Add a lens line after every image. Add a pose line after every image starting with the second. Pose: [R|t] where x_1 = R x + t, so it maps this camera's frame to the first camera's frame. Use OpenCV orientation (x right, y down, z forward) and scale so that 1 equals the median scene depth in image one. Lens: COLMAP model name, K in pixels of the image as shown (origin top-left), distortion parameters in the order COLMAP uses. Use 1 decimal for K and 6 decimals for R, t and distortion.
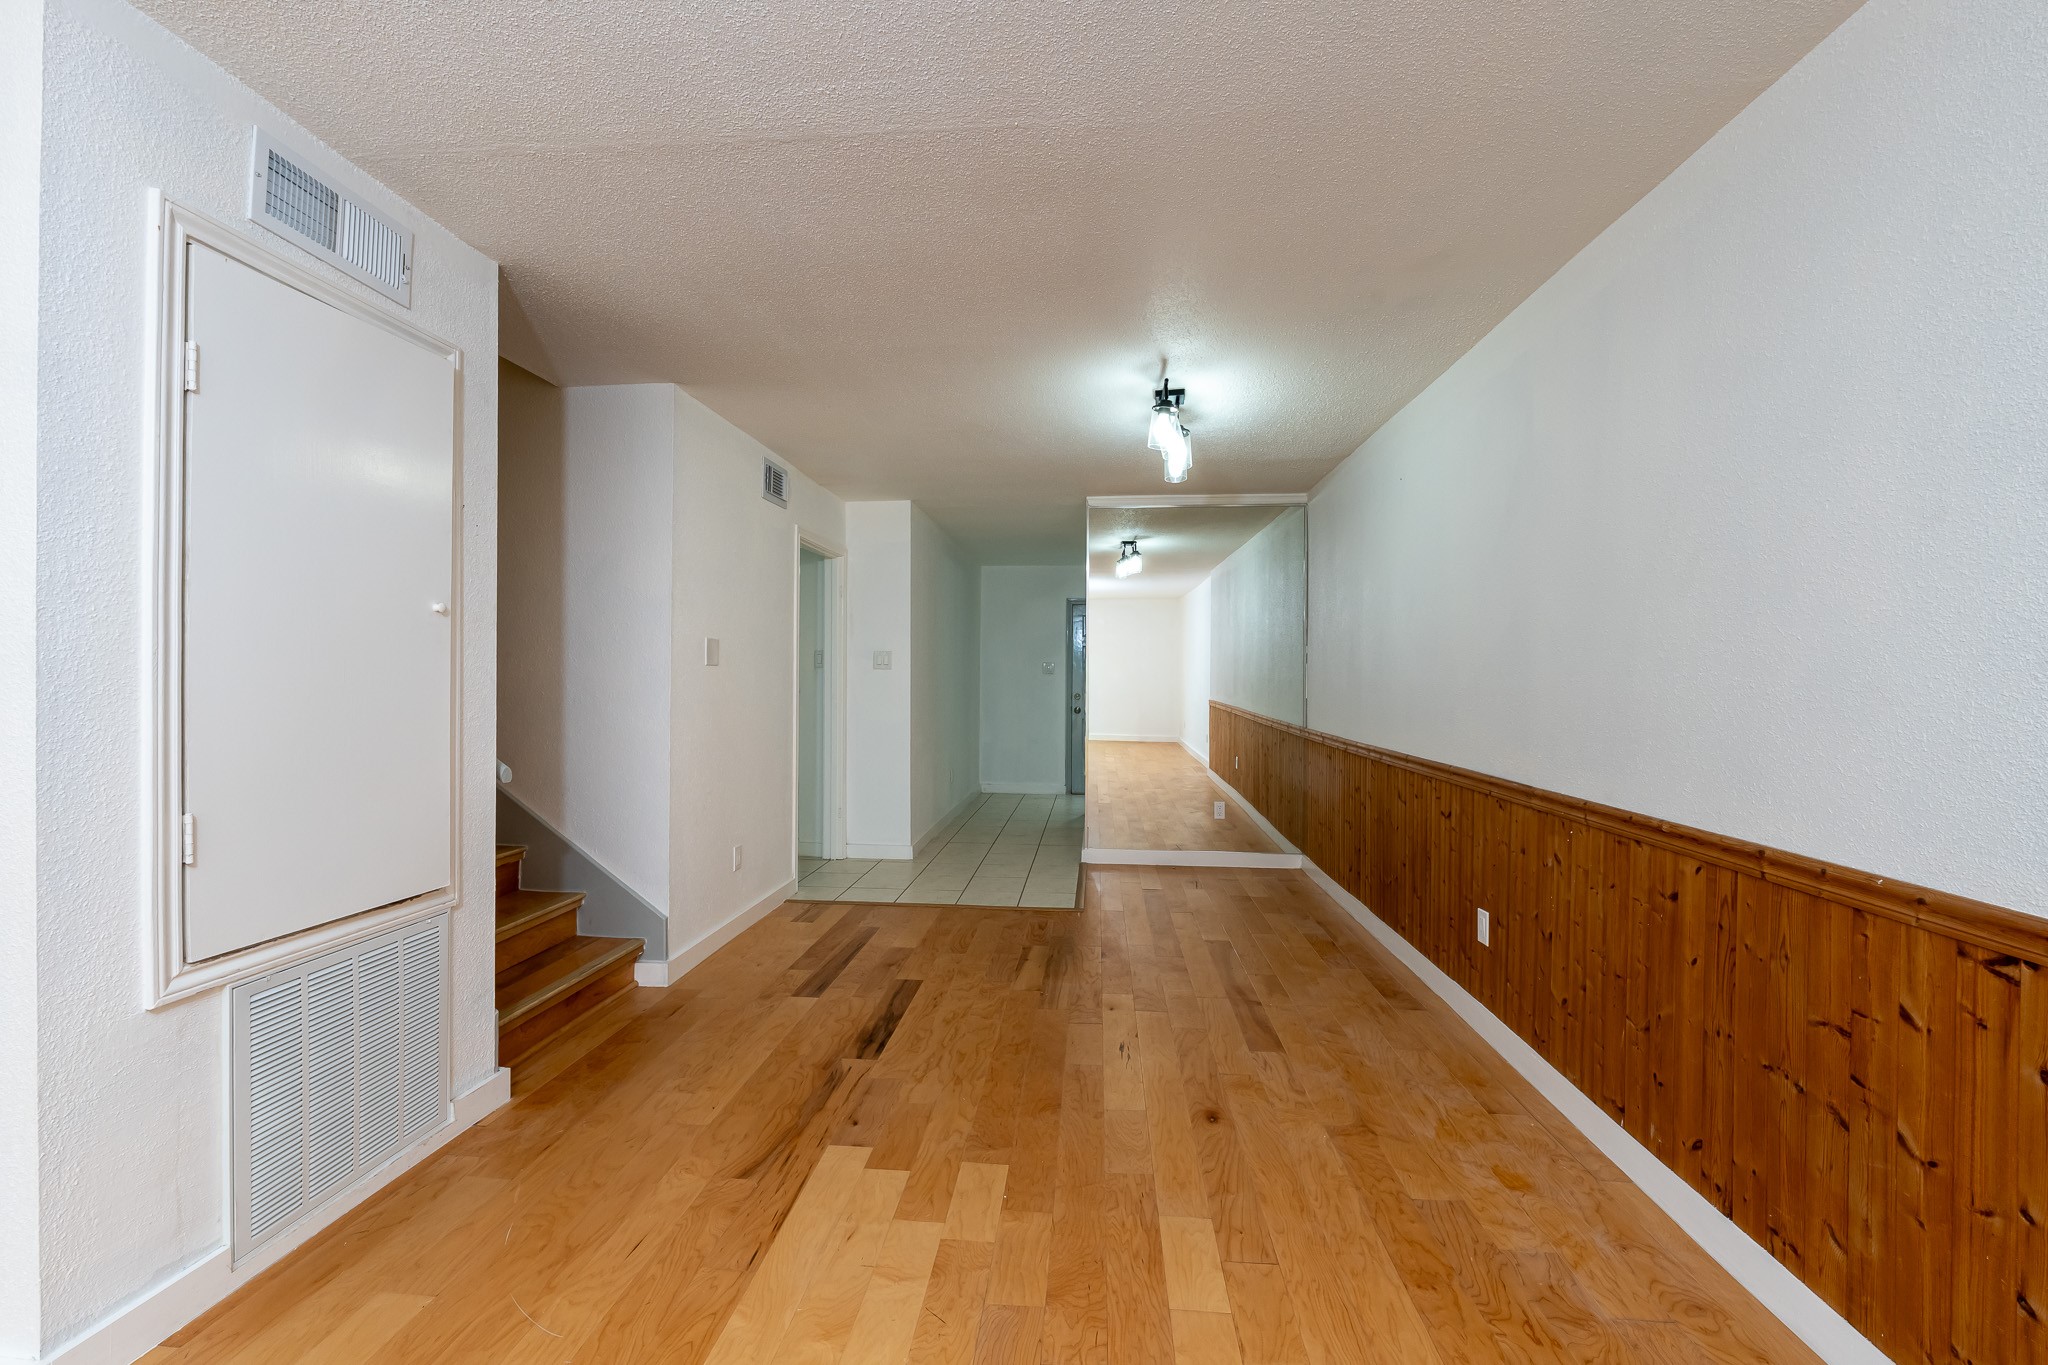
lens RADIAL K [[848.5, 0, 1051.4], [0, 848.5, 675.1], [0, 0, 1]] dist [-0.014390, 0.003840]
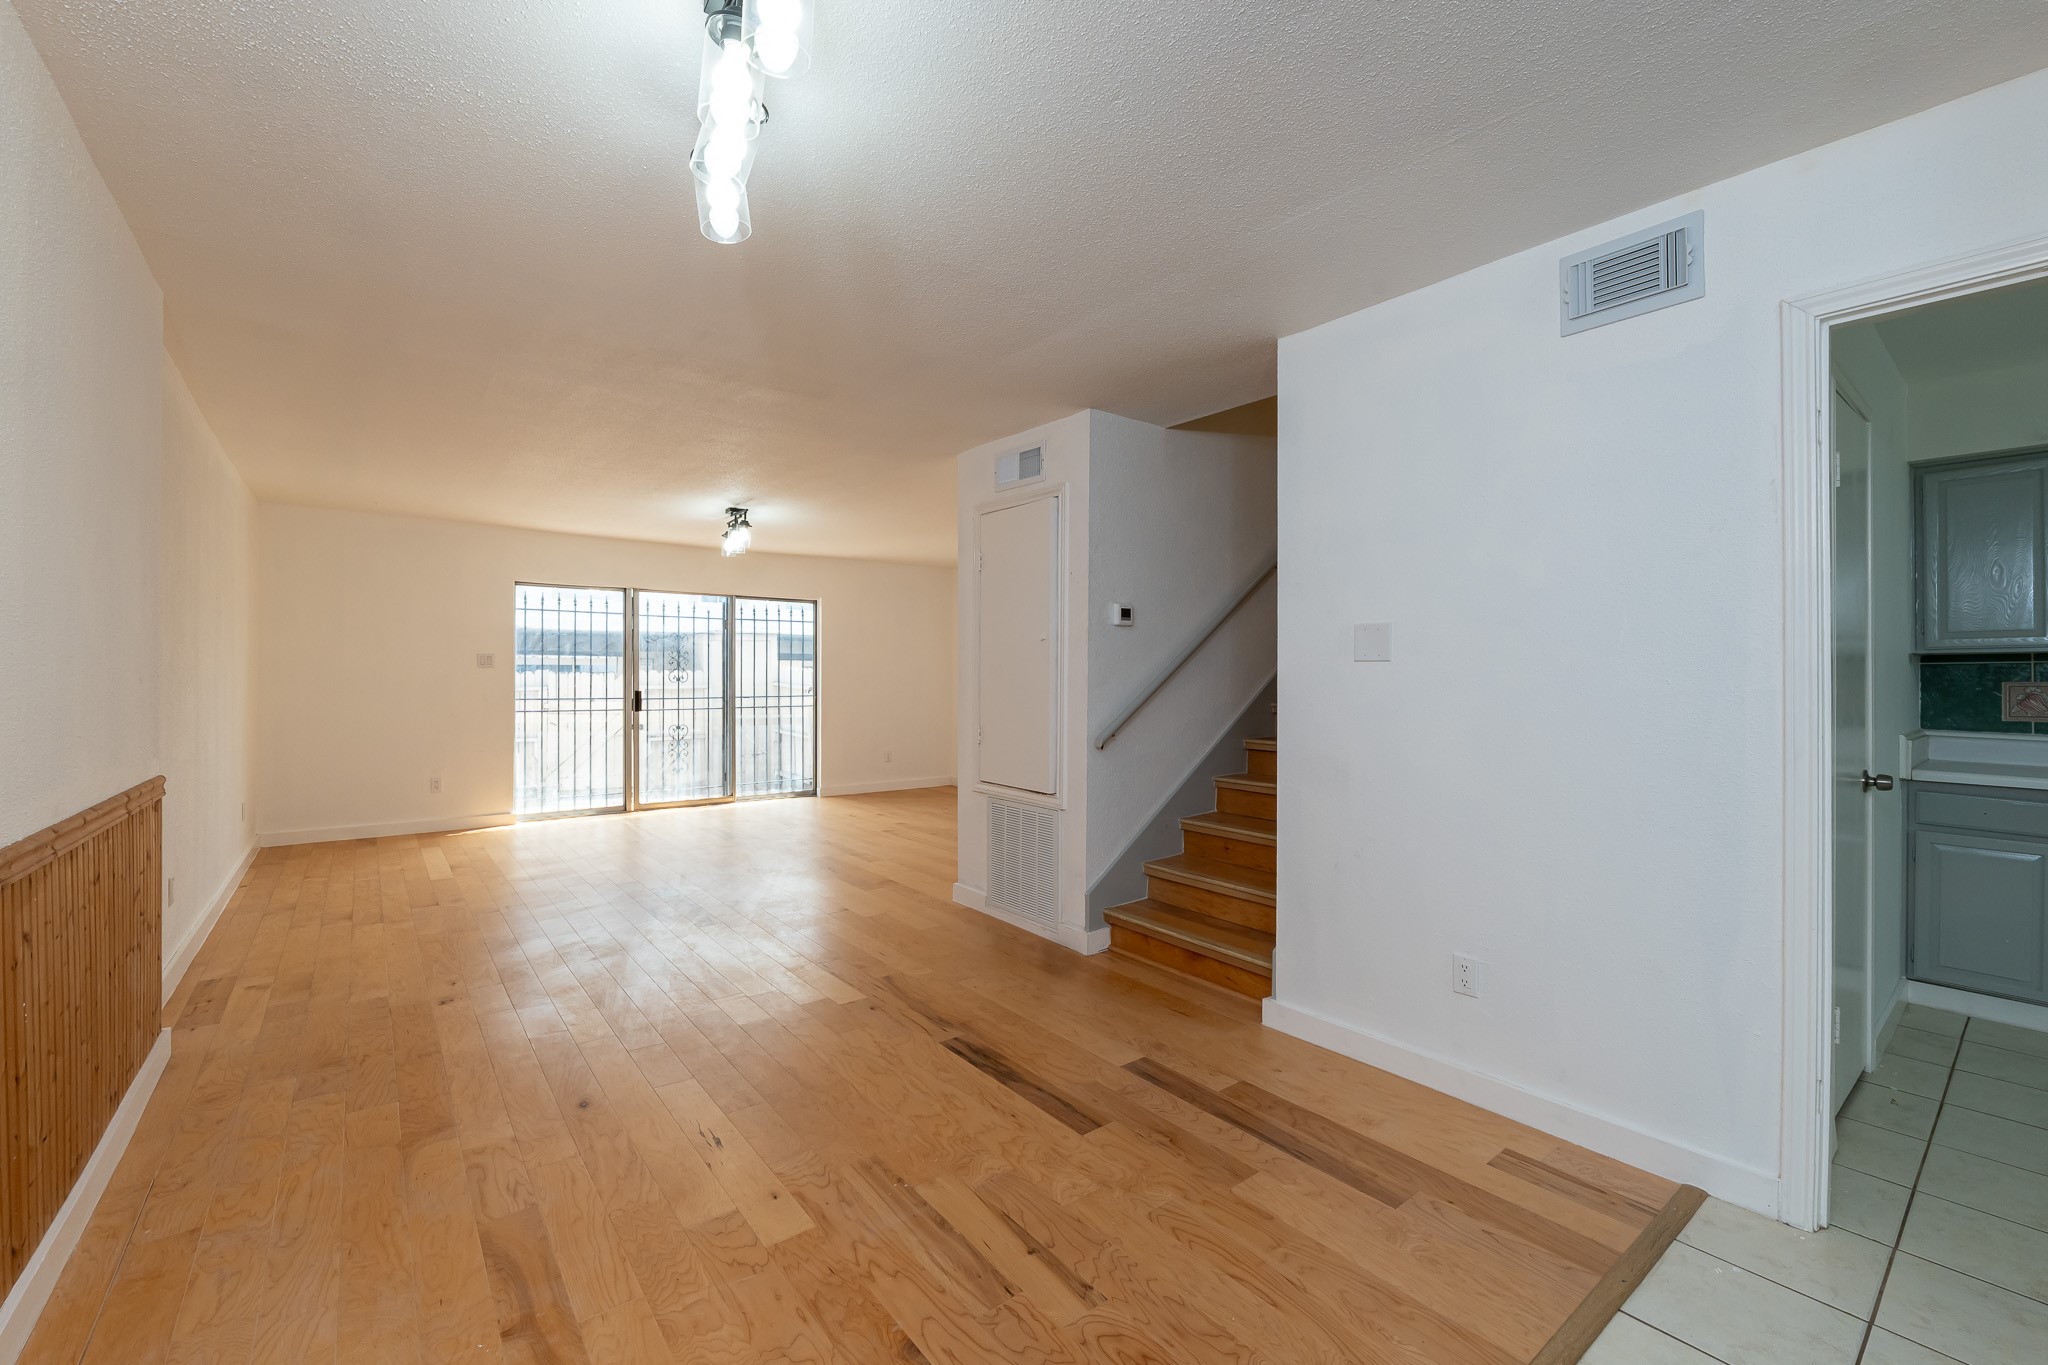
lens RADIAL K [[848.5, 0, 1011.7], [0, 848.5, 678.1], [0, 0, 1]] dist [-0.014390, 0.003840]
pose [[-0.760347, -0.006431, -0.649486, 0.464178], [-0.007770, 0.999969, -0.000804, 0.008326], [0.649471, 0.004435, -0.760373, 2.122383]]
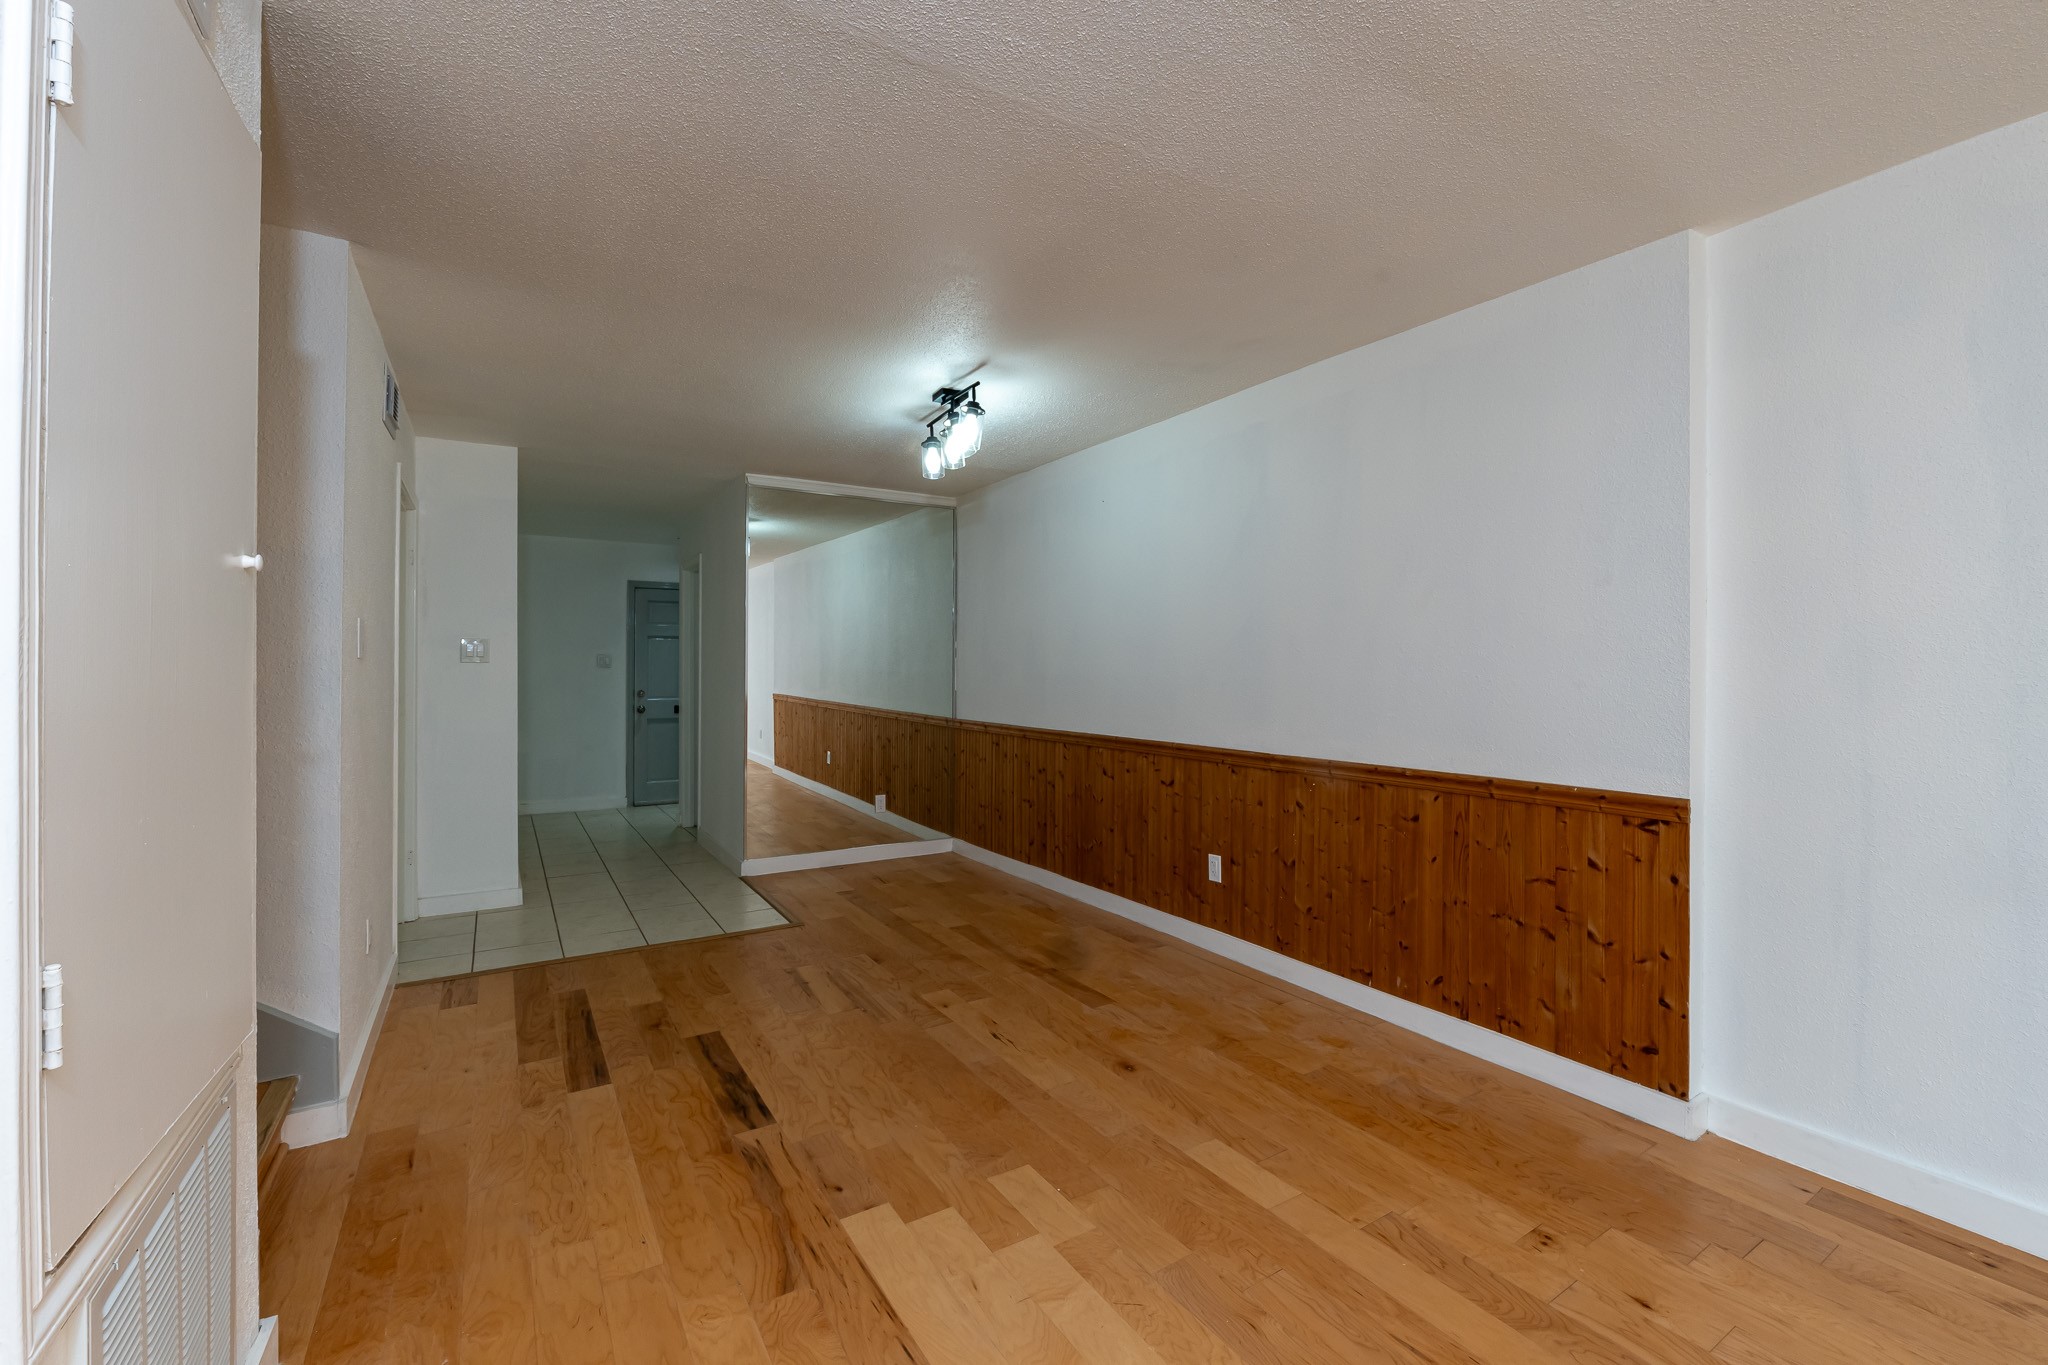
lens RADIAL K [[848.5, 0, 1067.4], [0, 848.5, 665.4], [0, 0, 1]] dist [-0.014390, 0.003840]
pose [[0.794882, -0.003072, 0.606757, -0.562694], [0.004180, 0.999991, -0.000413, -0.007402], [-0.606750, 0.002865, 0.794888, 0.162440]]
